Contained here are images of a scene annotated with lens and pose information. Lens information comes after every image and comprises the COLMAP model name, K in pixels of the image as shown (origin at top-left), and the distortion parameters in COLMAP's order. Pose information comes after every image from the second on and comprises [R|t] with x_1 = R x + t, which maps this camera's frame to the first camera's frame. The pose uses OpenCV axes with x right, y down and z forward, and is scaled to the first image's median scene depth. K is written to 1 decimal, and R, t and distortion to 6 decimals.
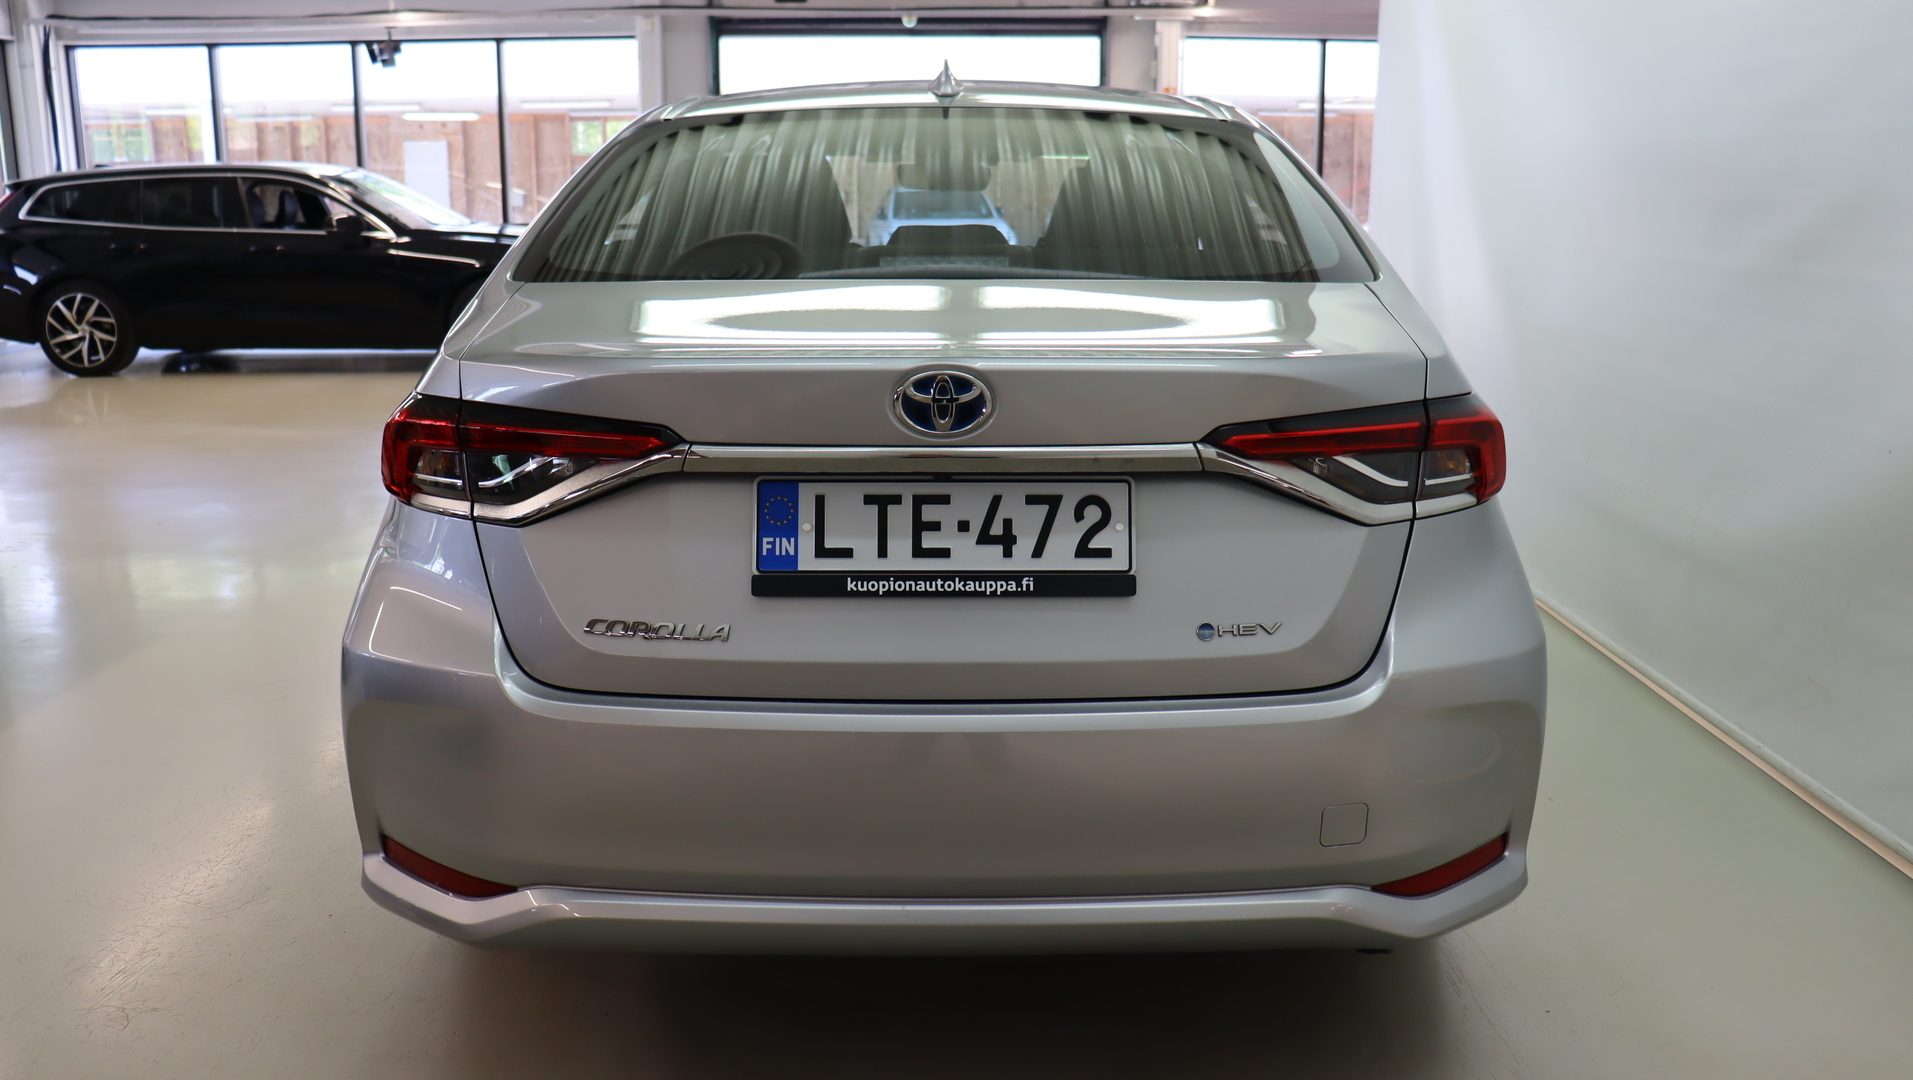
lens RADIAL K [[1529.8, 0, 952.1], [0, 1529.8, 470.4], [0, 0, 1]] dist [-0.167130, 0.135790]
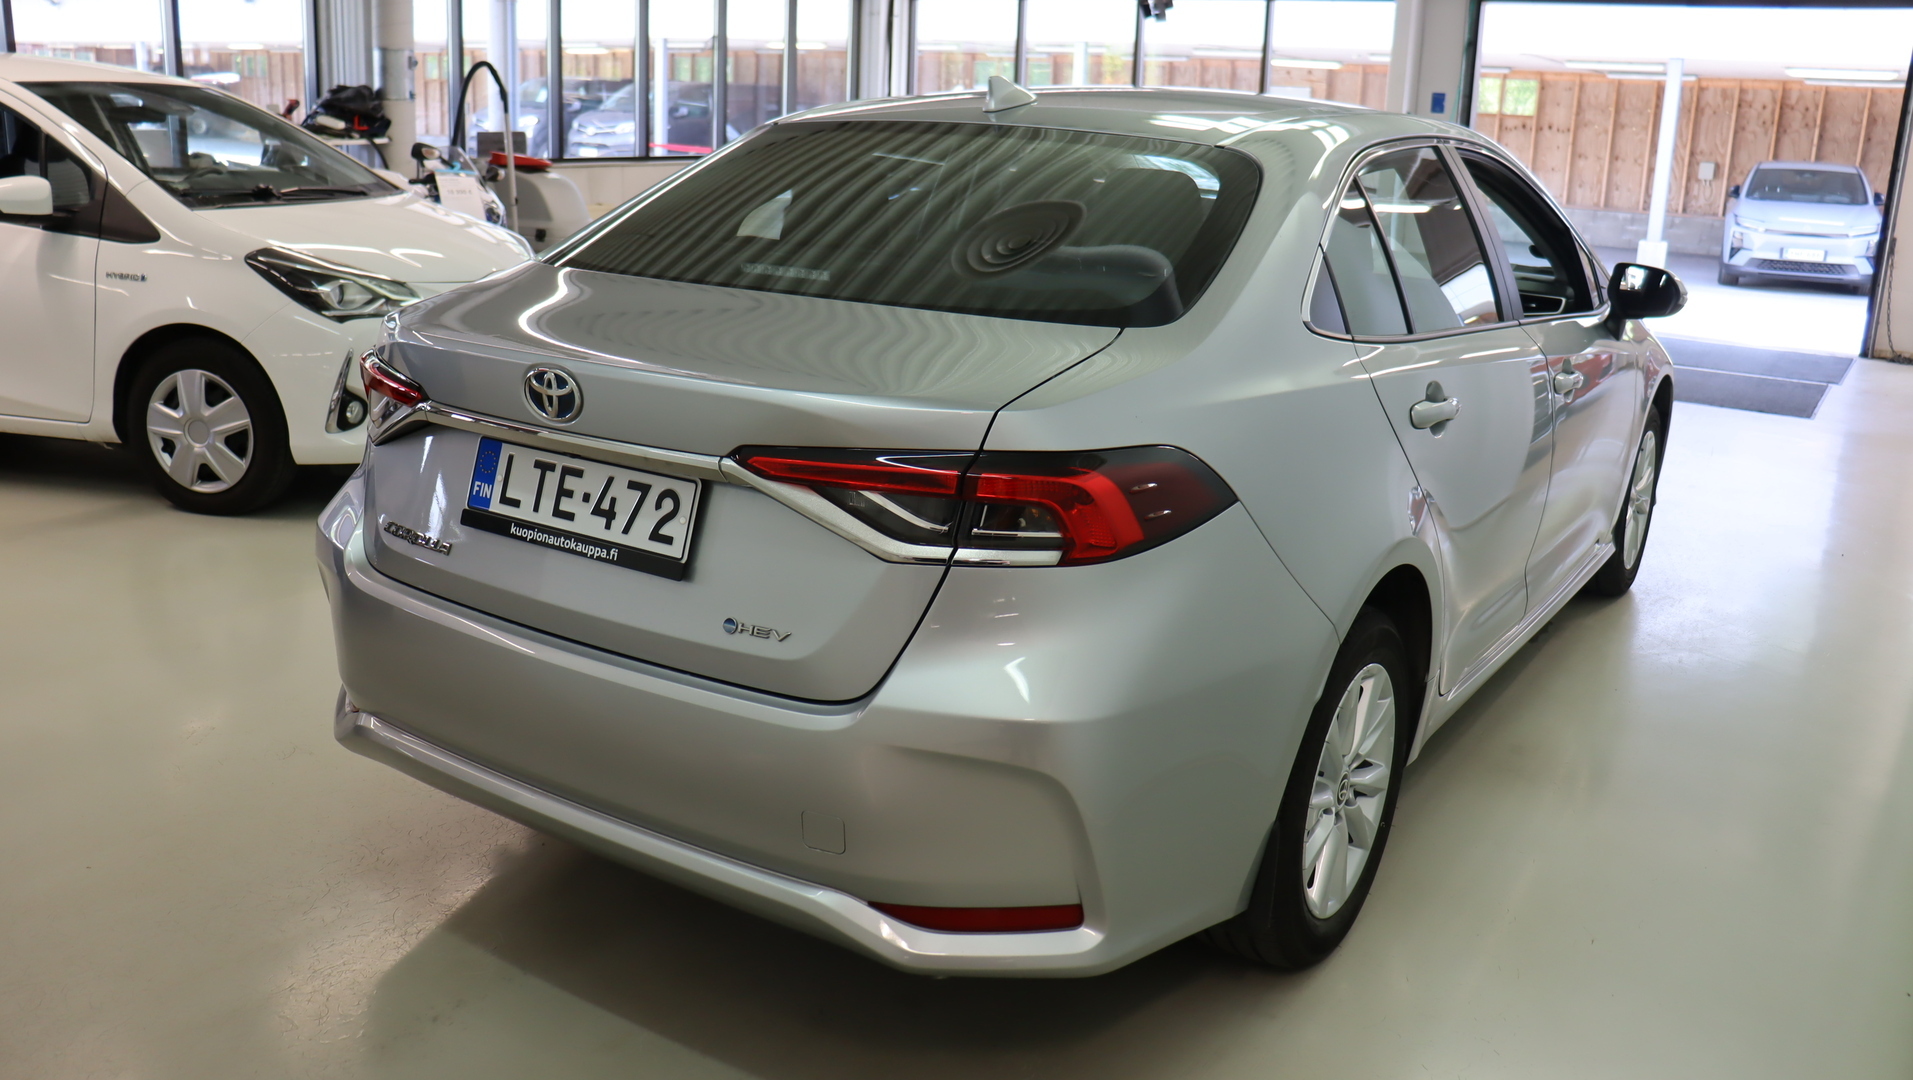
lens RADIAL K [[1529.8, 0, 952.1], [0, 1529.8, 470.4], [0, 0, 1]] dist [-0.167130, 0.135790]
pose [[0.838466, 0.151122, -0.523580, 0.876005], [-0.133319, 0.988468, 0.071806, -0.109742], [0.528394, 0.009597, 0.848945, 0.132228]]
